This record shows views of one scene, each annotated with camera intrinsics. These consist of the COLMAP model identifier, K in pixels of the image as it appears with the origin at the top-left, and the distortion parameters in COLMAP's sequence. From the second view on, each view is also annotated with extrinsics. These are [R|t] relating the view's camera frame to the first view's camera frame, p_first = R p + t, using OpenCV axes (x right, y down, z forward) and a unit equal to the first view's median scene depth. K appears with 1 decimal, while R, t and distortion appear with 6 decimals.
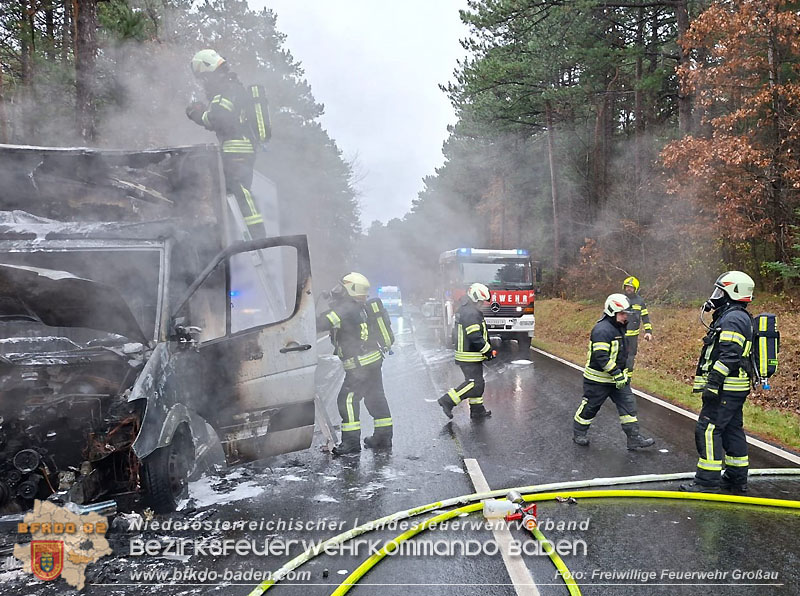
lens RADIAL K [[597.3, 0, 419.6], [0, 597.3, 285.9], [0, 0, 1]] dist [0.109970, -0.139571]
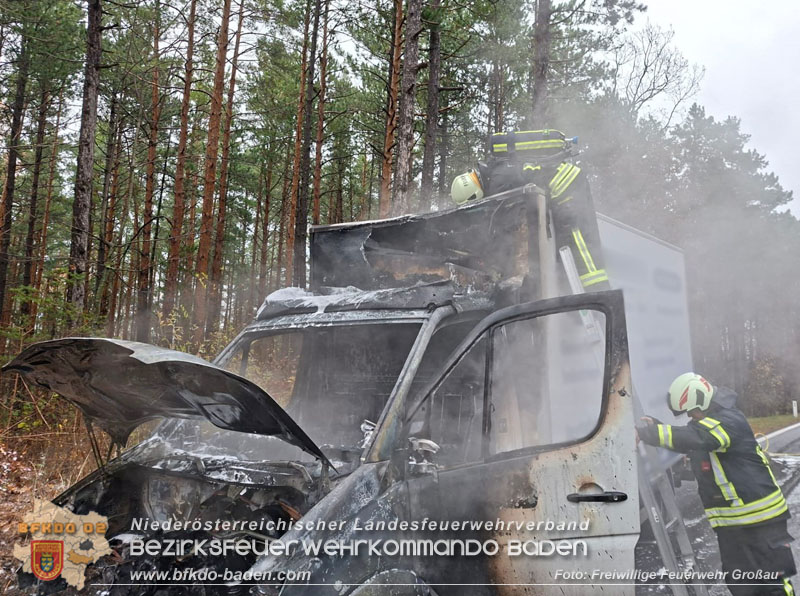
lens RADIAL K [[597.3, 0, 419.6], [0, 597.3, 285.9], [0, 0, 1]] dist [0.109970, -0.139571]
pose [[0.775481, -0.059441, -0.628567, 0.024037], [-0.020815, 0.992610, -0.119547, -0.015510], [0.631028, 0.105790, 0.768513, 0.452993]]
